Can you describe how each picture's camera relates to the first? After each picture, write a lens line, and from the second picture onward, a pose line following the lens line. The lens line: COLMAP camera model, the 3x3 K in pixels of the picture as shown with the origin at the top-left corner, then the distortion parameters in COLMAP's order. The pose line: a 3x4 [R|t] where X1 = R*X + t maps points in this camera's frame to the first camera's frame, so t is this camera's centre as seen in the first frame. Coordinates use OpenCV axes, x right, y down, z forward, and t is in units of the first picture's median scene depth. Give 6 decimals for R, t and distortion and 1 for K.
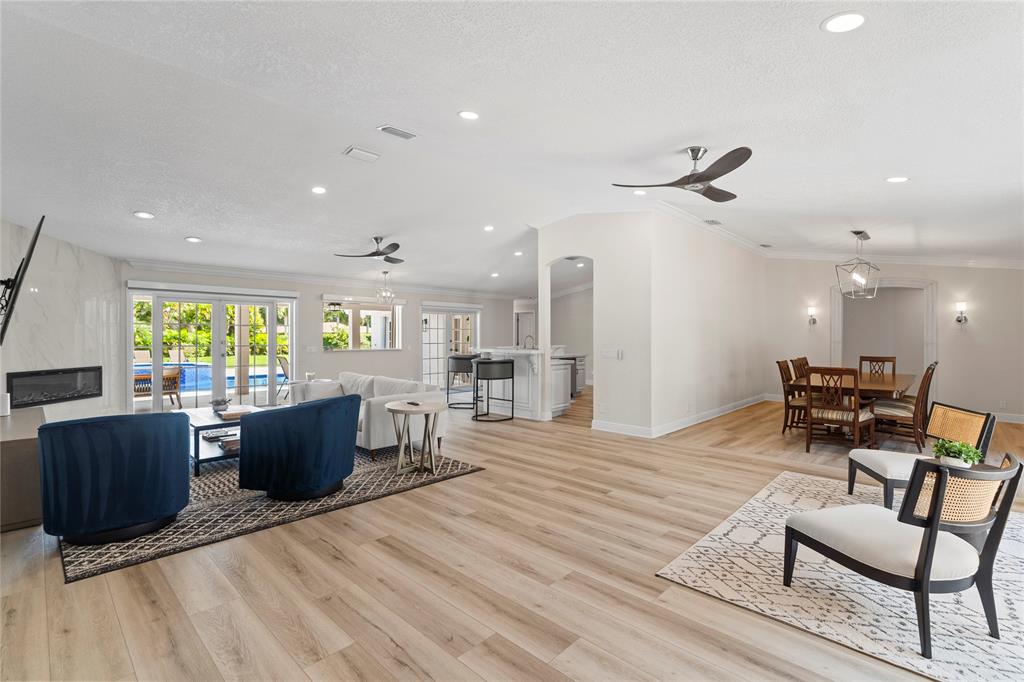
lens RADIAL K [[462.4, 0, 512.4], [0, 462.4, 337.7], [0, 0, 1]] dist [0.000359, 0.000148]
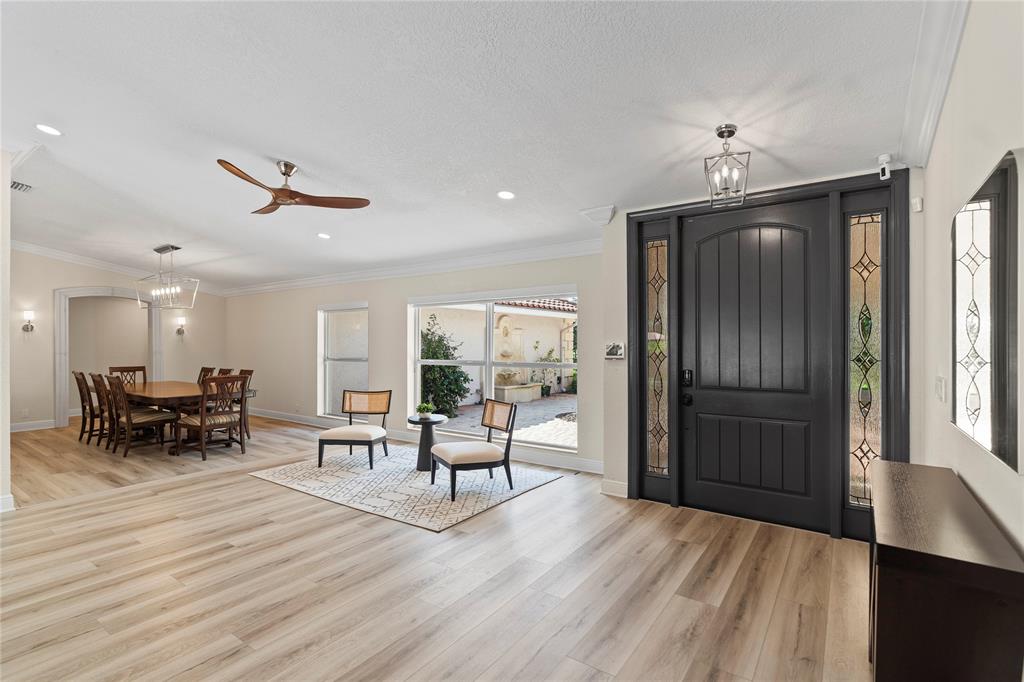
lens RADIAL K [[474.7, 0, 512.0], [0, 474.7, 341.0], [0, 0, 1]] dist [-0.000982, -0.000069]
pose [[-0.137676, 0.005453, 0.990462, -0.665942], [0.004817, 0.999977, -0.004836, -0.011369], [-0.990466, 0.004105, -0.137699, 0.622957]]
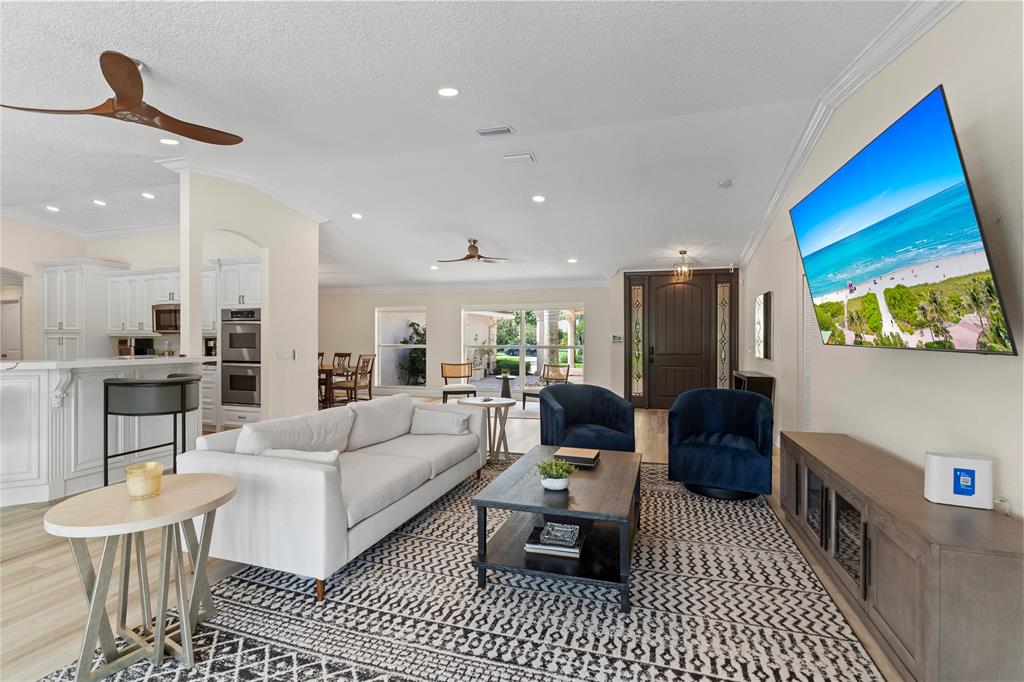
lens RADIAL K [[462.4, 0, 512.4], [0, 462.4, 337.7], [0, 0, 1]] dist [0.000359, 0.000148]
pose [[-0.431943, -0.002183, 0.901898, -1.371979], [0.001758, 0.999993, 0.003262, -0.002658], [-0.901899, 0.002994, -0.431936, 1.623736]]
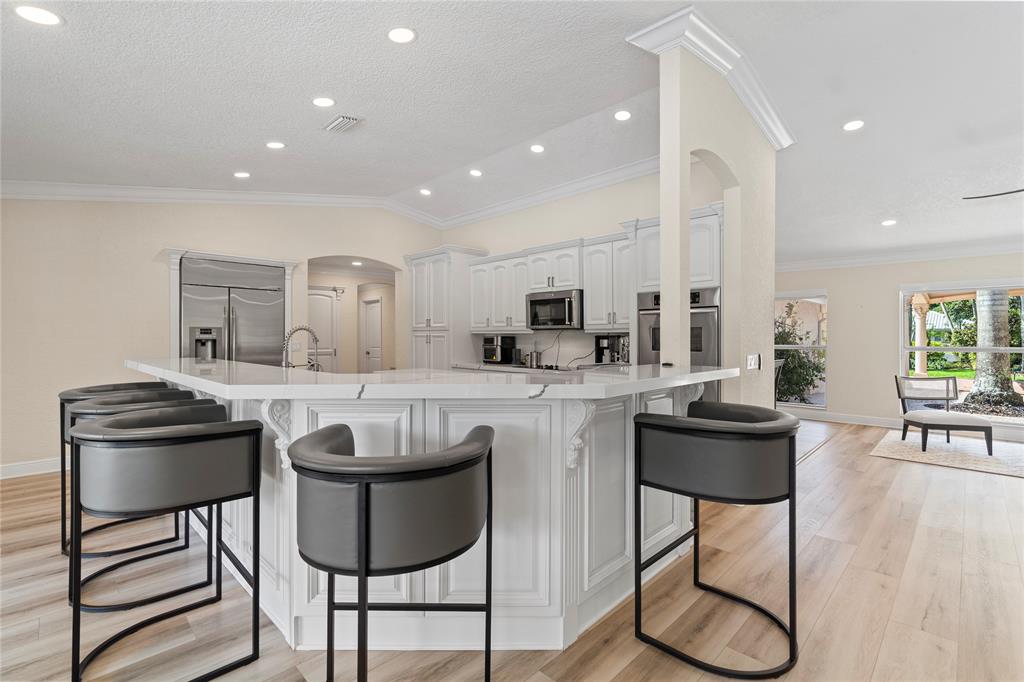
lens RADIAL K [[462.4, 0, 512.4], [0, 462.4, 337.7], [0, 0, 1]] dist [0.000359, 0.000148]
pose [[0.021680, -0.006906, 0.999741, -0.605821], [0.007293, 0.999951, 0.006749, -0.001596], [-0.999738, 0.007144, 0.021729, 2.110058]]
